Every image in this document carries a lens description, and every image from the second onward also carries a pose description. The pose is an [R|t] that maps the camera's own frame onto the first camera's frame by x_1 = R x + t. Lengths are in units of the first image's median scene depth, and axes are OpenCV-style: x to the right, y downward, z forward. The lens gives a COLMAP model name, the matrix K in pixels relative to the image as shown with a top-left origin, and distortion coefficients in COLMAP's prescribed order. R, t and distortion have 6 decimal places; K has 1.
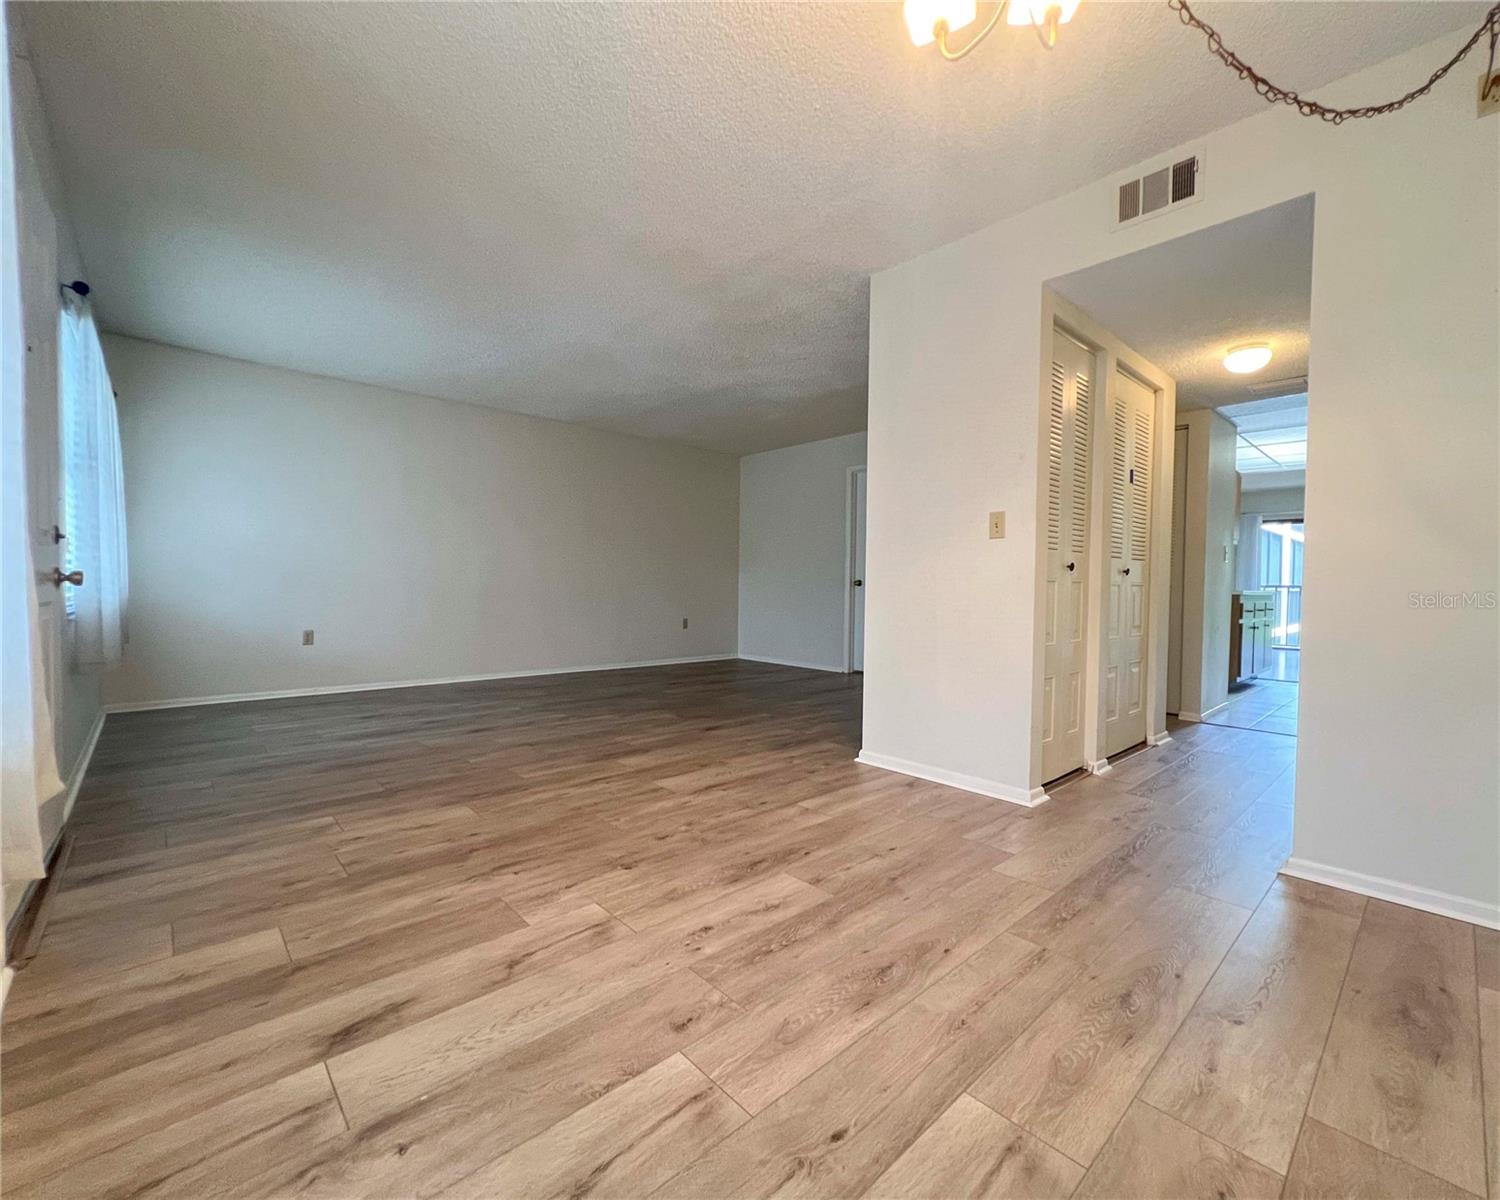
lens RADIAL K [[650.1, 0, 750.9], [0, 650.1, 605.3], [0, 0, 1]] dist [-0.001882, -0.000092]
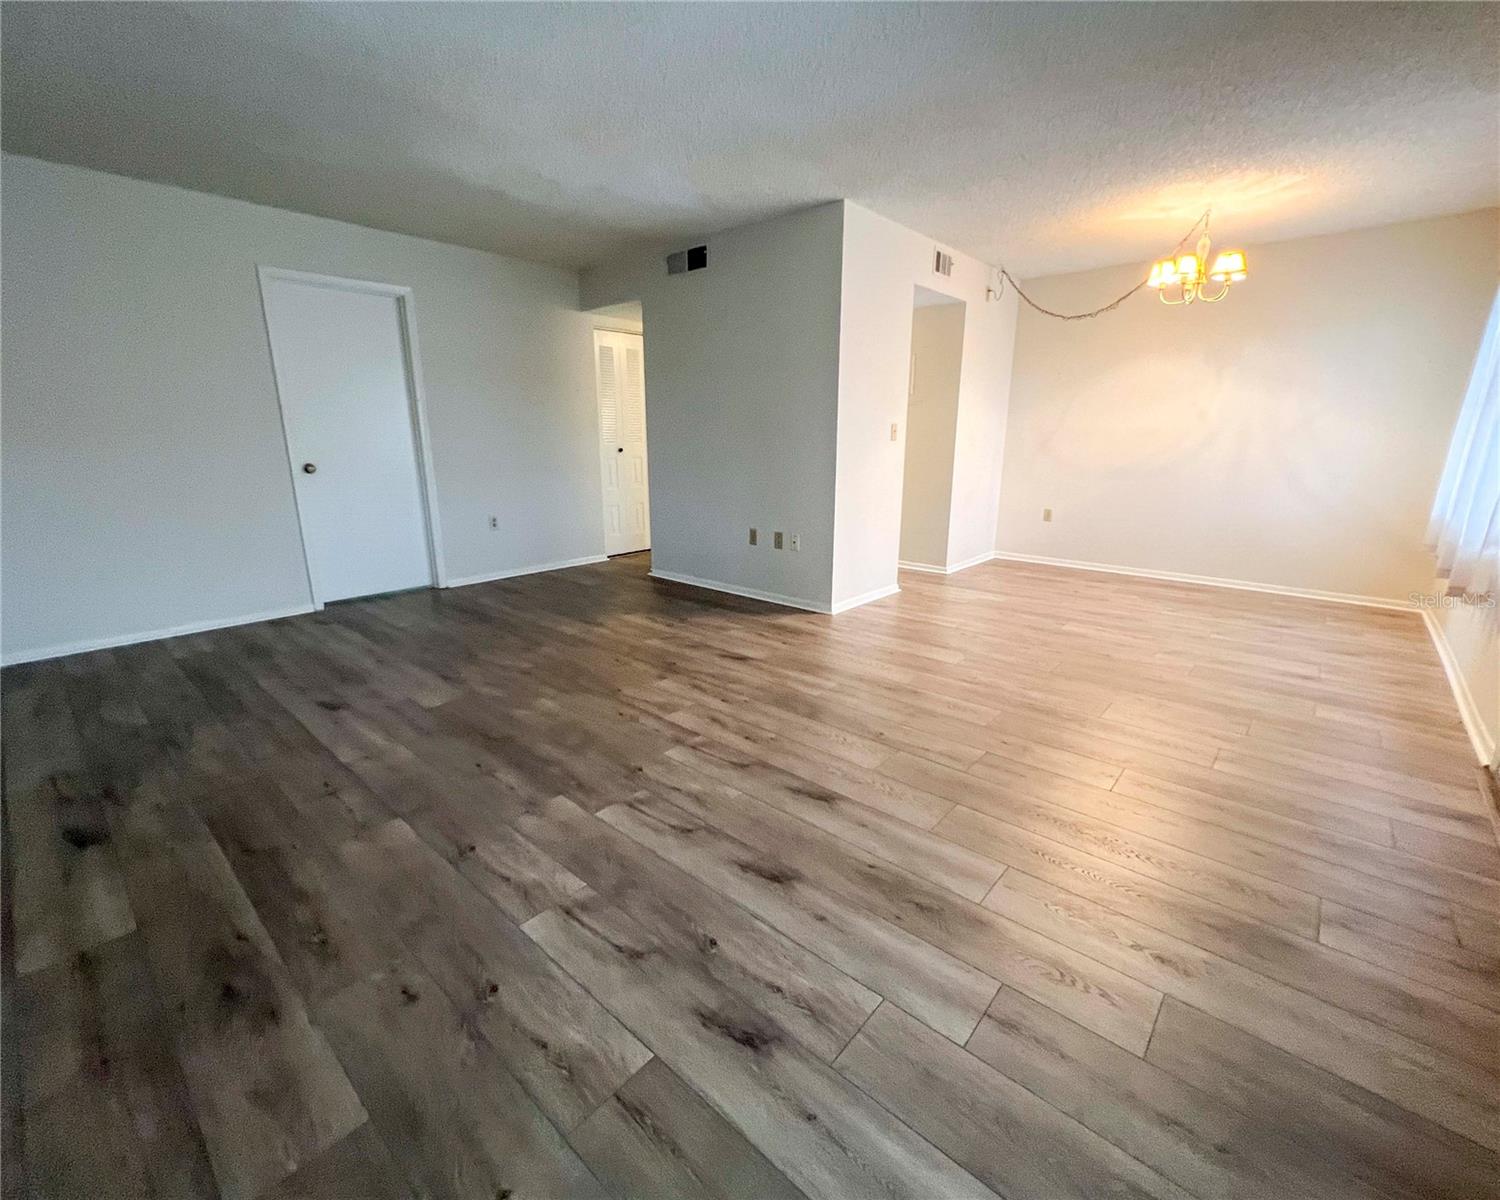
lens RADIAL K [[650.1, 0, 750.9], [0, 650.1, 605.3], [0, 0, 1]] dist [-0.001882, -0.000092]
pose [[-0.107873, -0.263640, 0.958570, -2.192592], [0.021946, 0.963330, 0.267419, -0.261536], [-0.993922, 0.049884, -0.098132, 2.713038]]
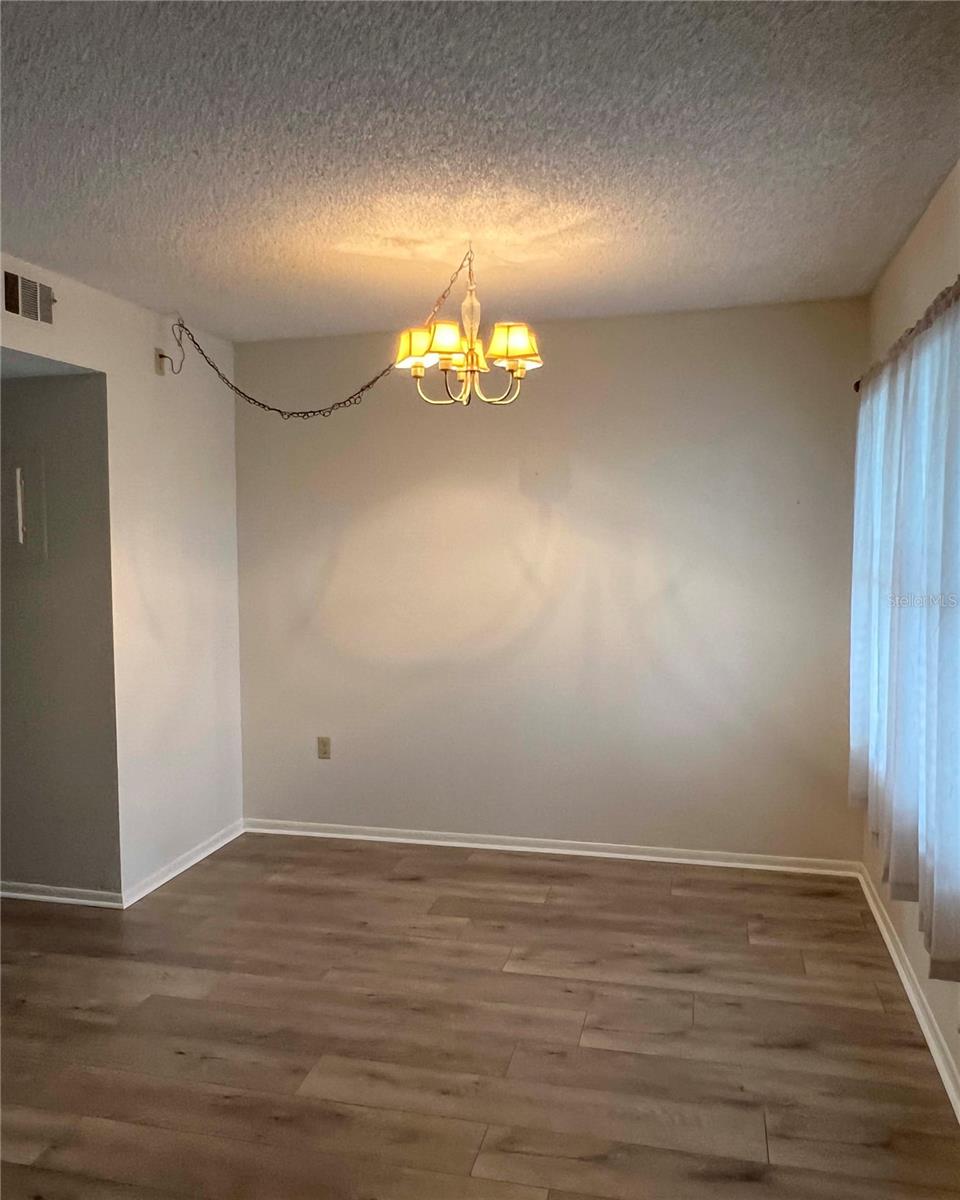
lens RADIAL K [[930.8, 0, 480.0], [0, 930.8, 600.0], [0, 0, 1]] dist [-0.007299, -0.002139]
pose [[-0.554298, -0.060191, 0.830139, -1.357177], [0.027338, 0.995527, 0.090436, -0.437585], [-0.831869, 0.072822, -0.550173, 1.815115]]
